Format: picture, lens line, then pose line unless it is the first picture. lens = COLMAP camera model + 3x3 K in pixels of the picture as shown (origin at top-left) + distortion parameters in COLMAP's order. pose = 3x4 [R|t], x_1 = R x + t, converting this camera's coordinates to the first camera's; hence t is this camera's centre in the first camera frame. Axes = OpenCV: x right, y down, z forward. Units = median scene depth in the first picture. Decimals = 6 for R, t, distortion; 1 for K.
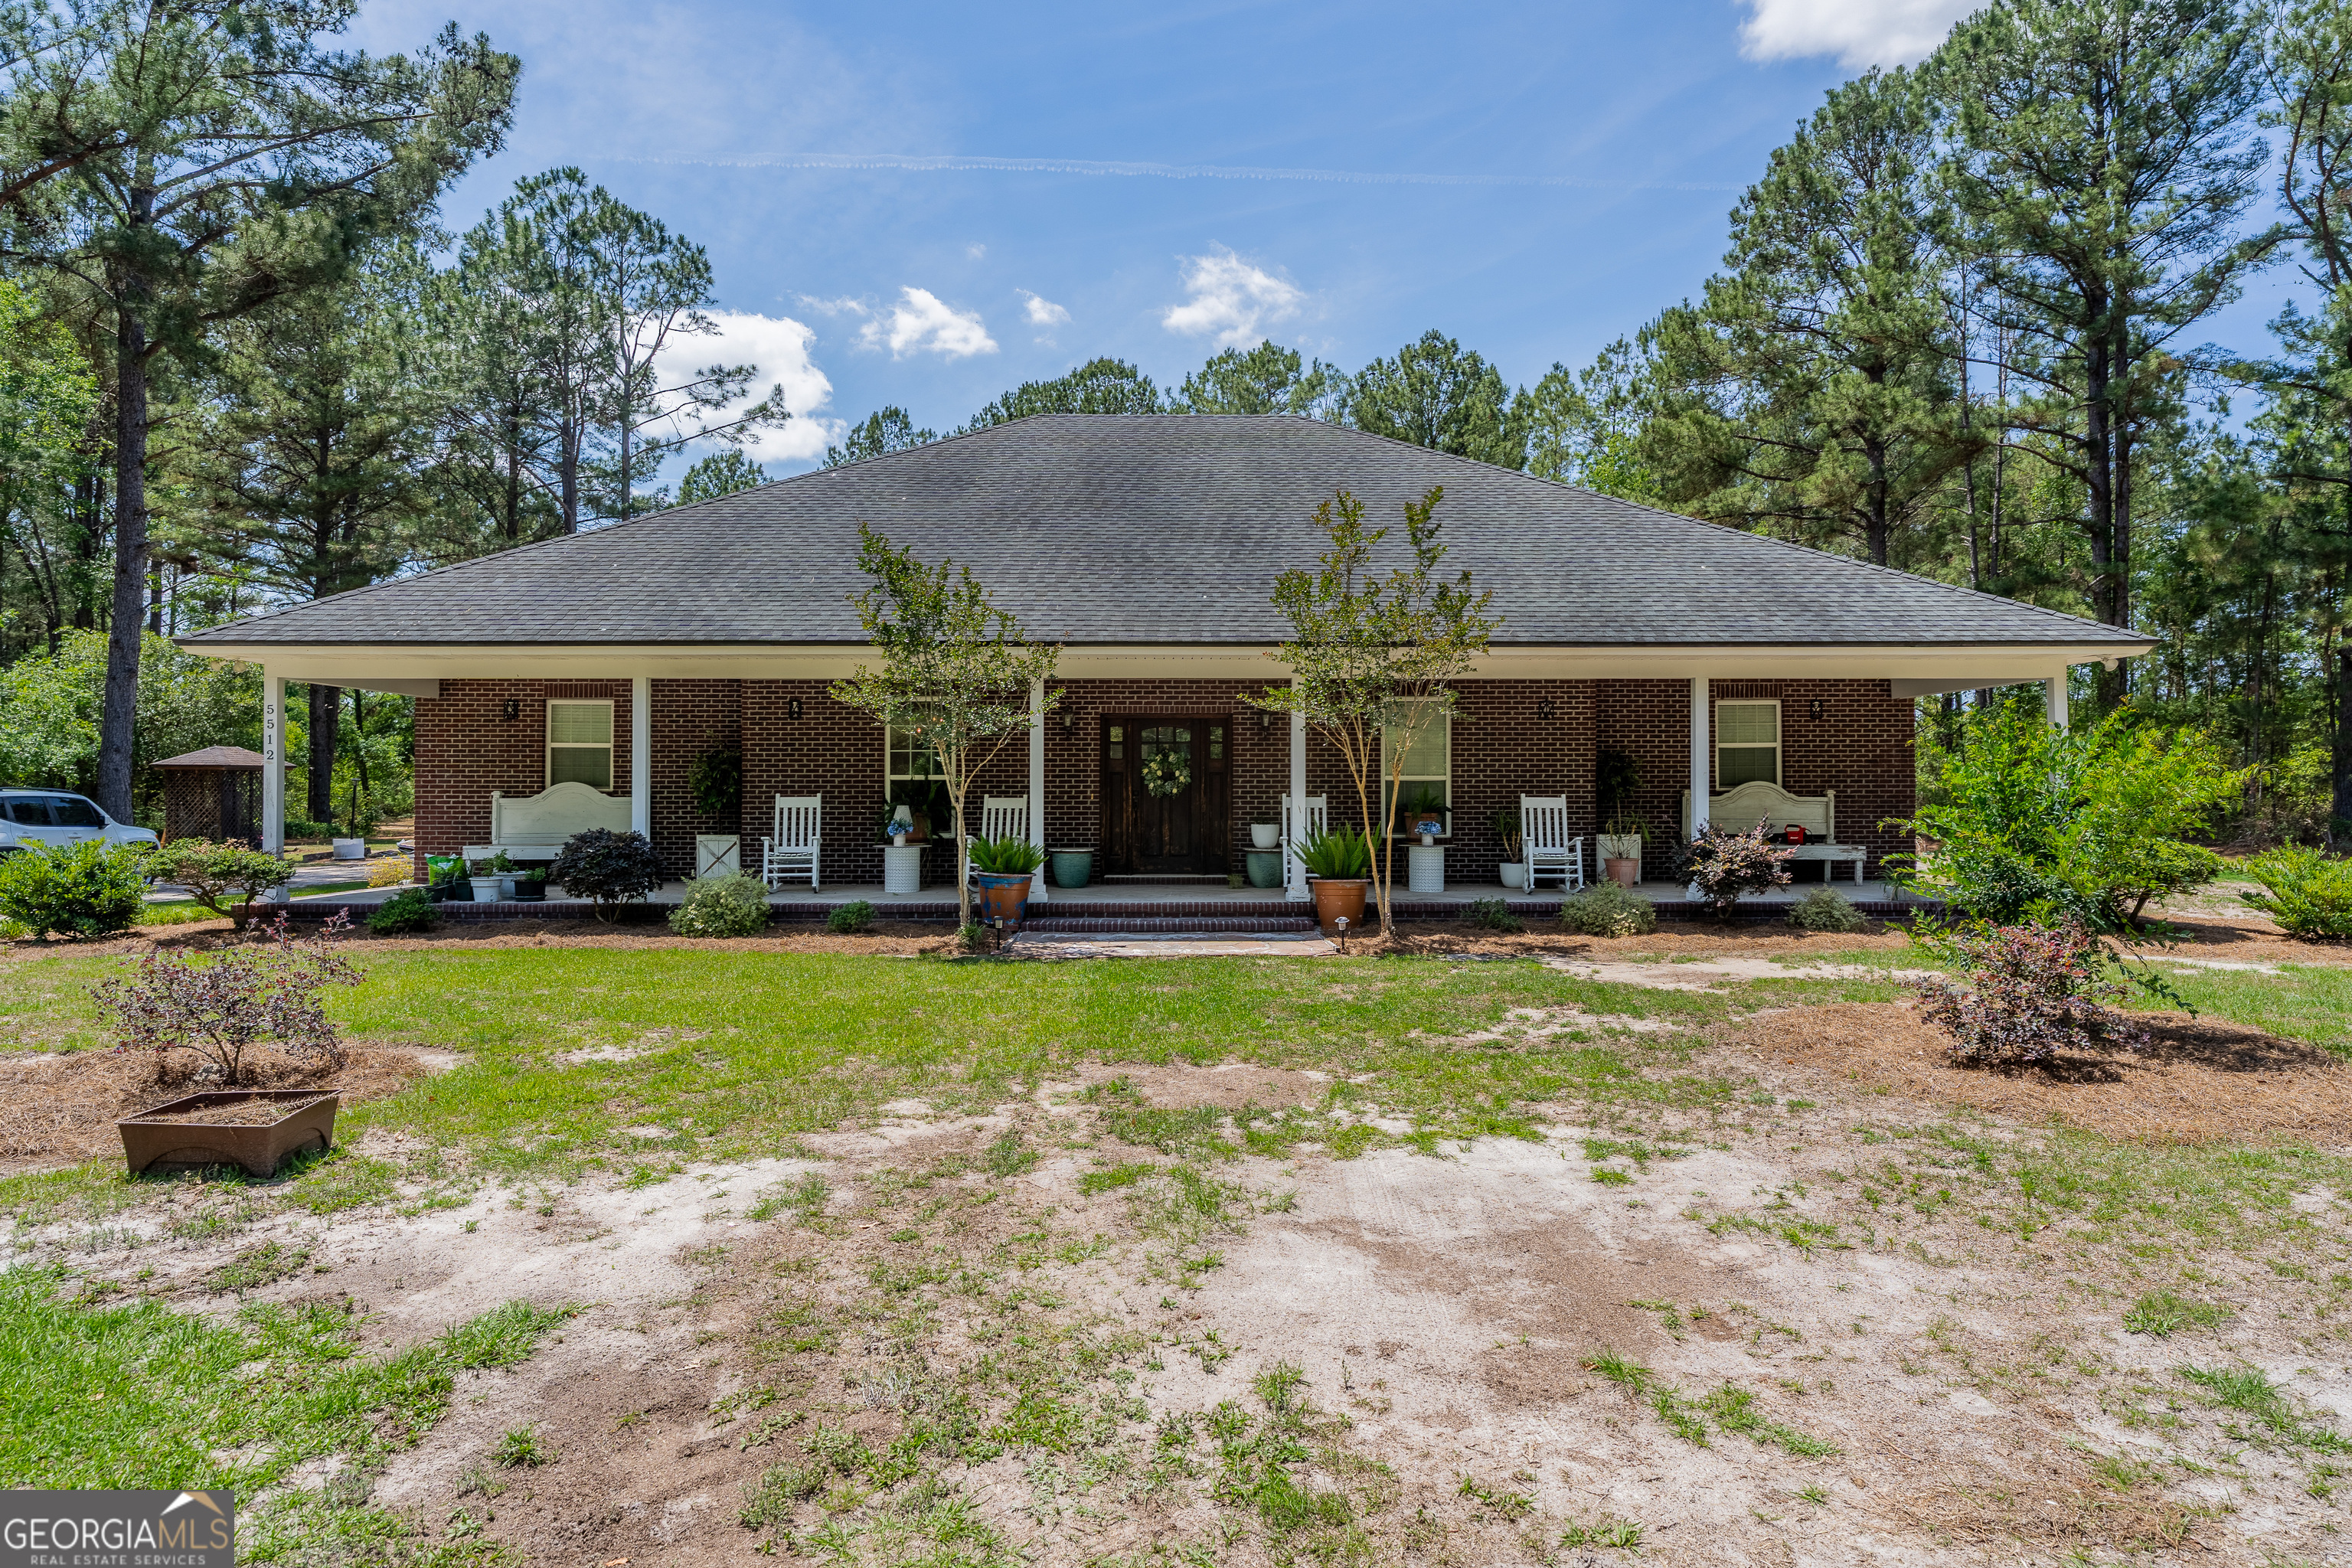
lens RADIAL K [[1314.1, 0, 1169.2], [0, 1314.1, 779.2], [0, 0, 1]] dist [0.004846, -0.000263]
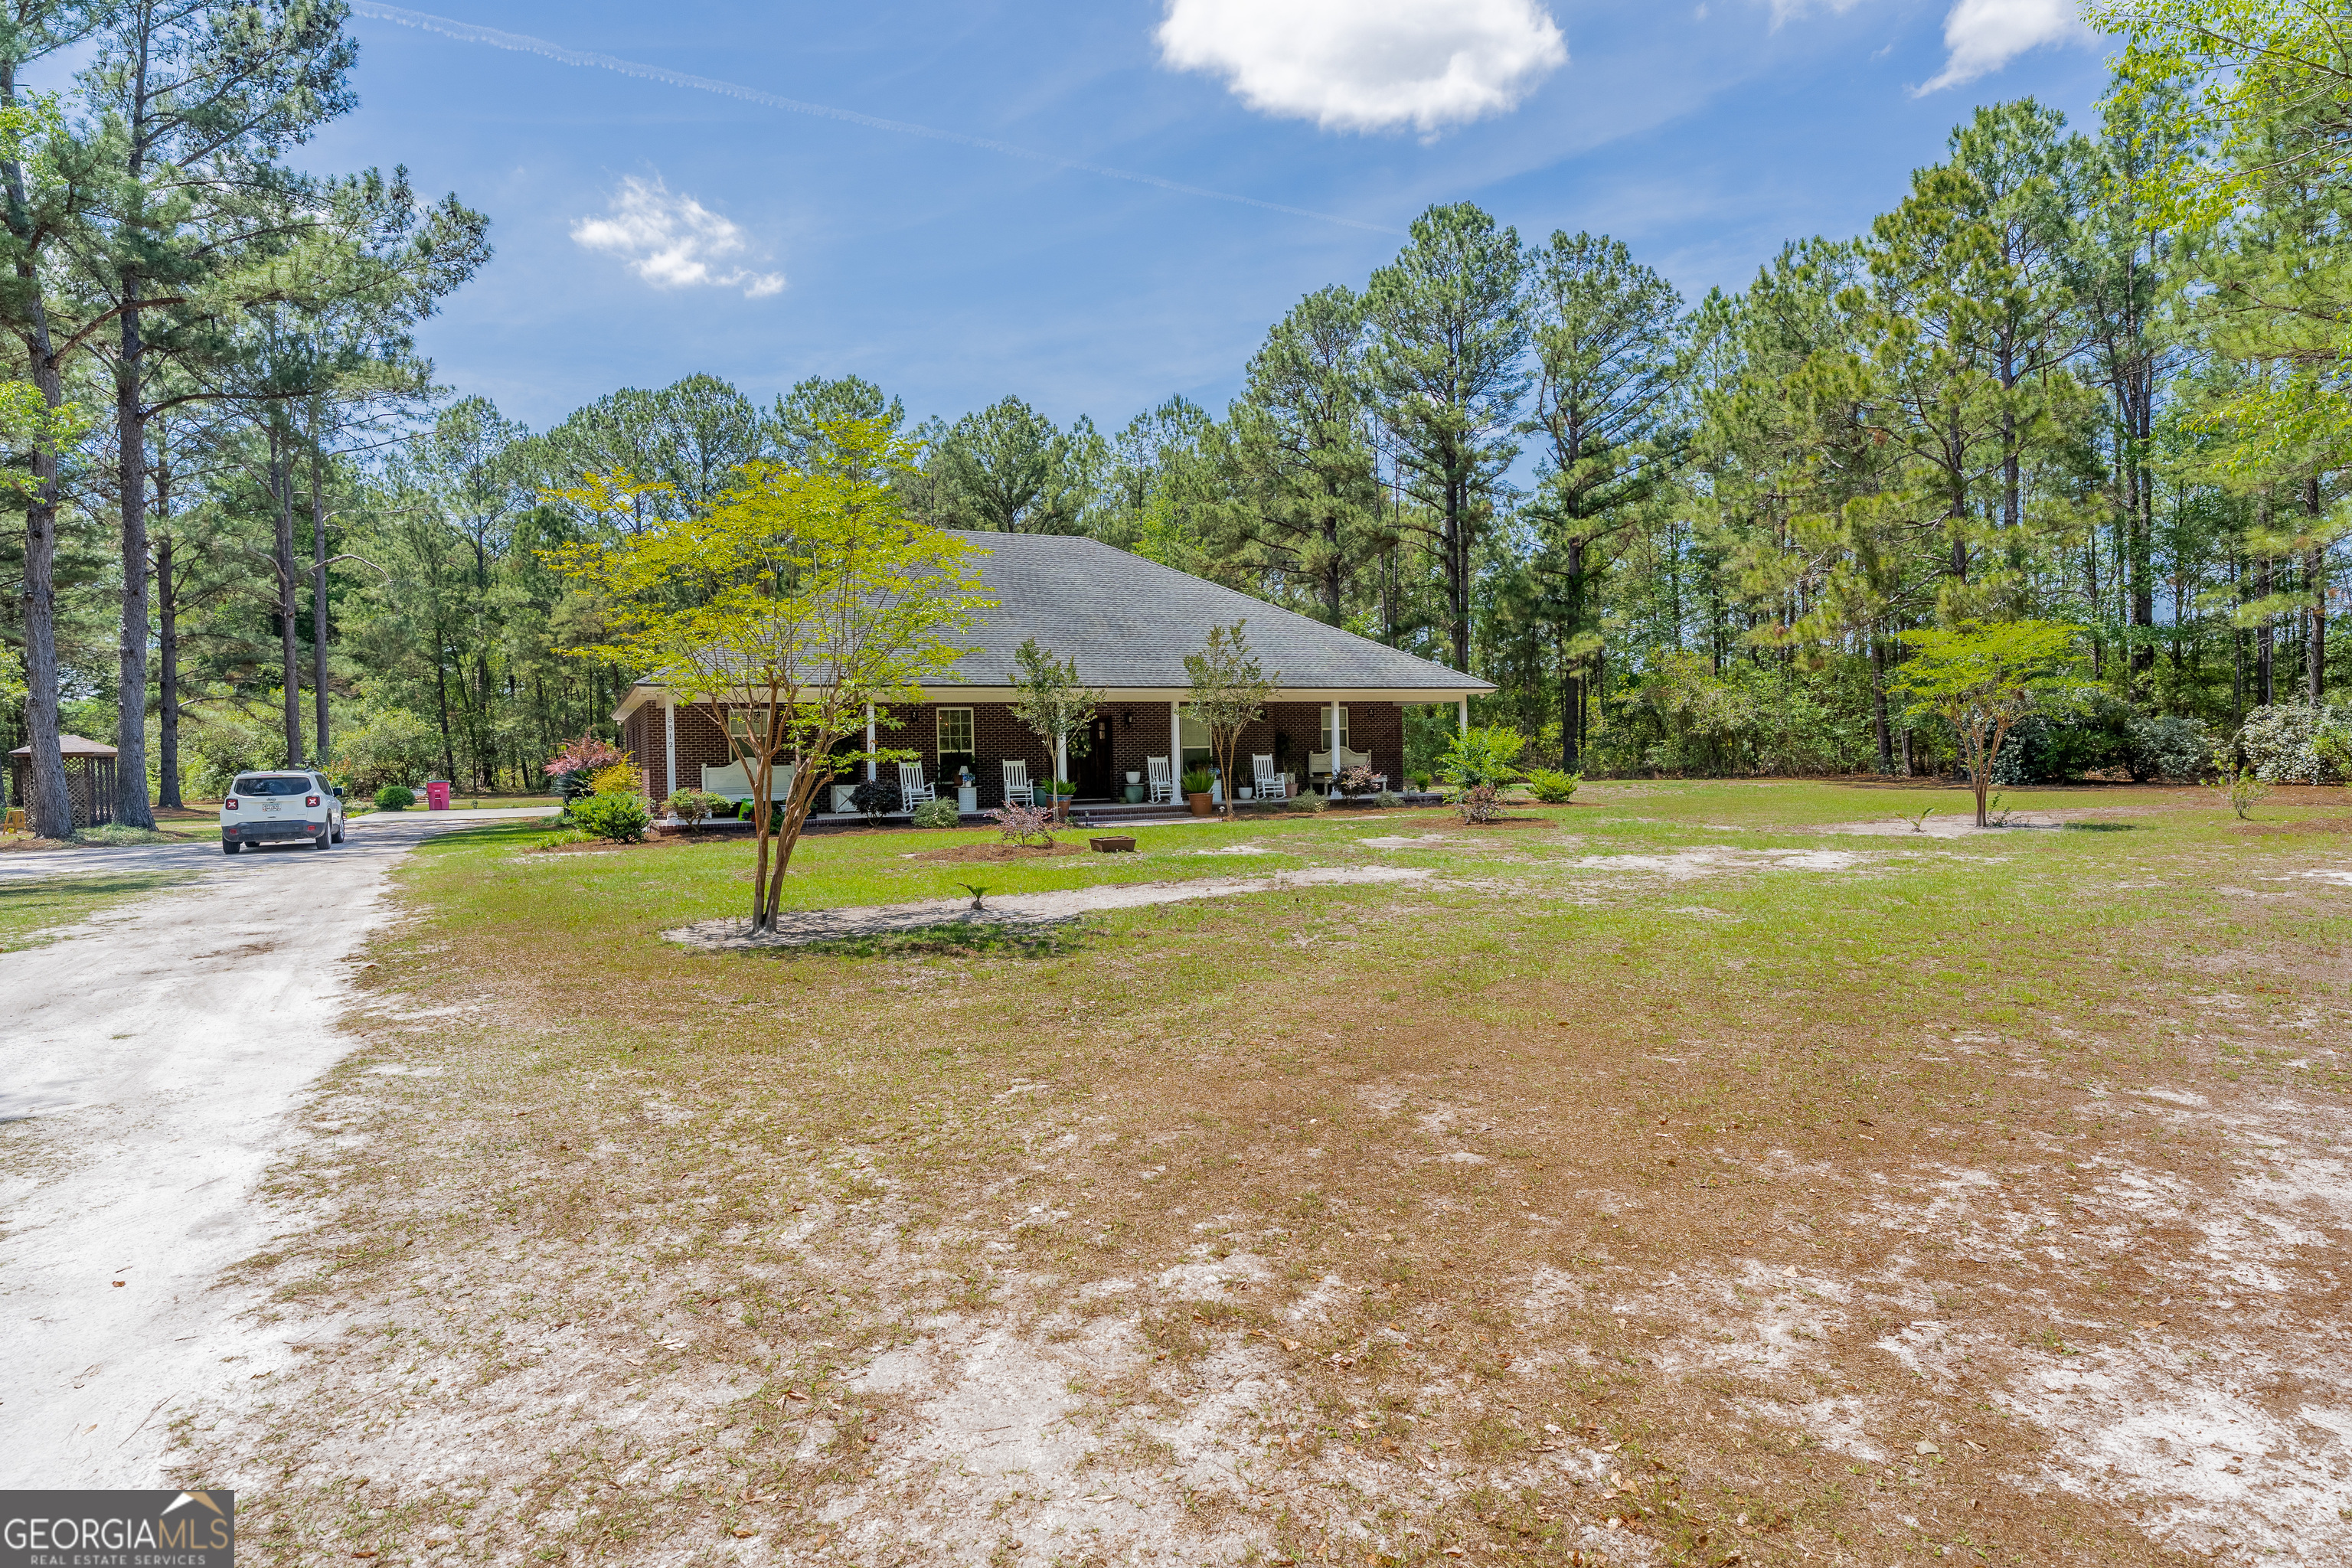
lens RADIAL K [[1314.1, 0, 1179.3], [0, 1314.1, 780.3], [0, 0, 1]] dist [0.004846, -0.000263]
pose [[0.908771, -0.026052, 0.416481, -0.324692], [0.015505, 0.999468, 0.028687, -0.004018], [-0.417007, -0.019613, 0.908692, -0.391601]]
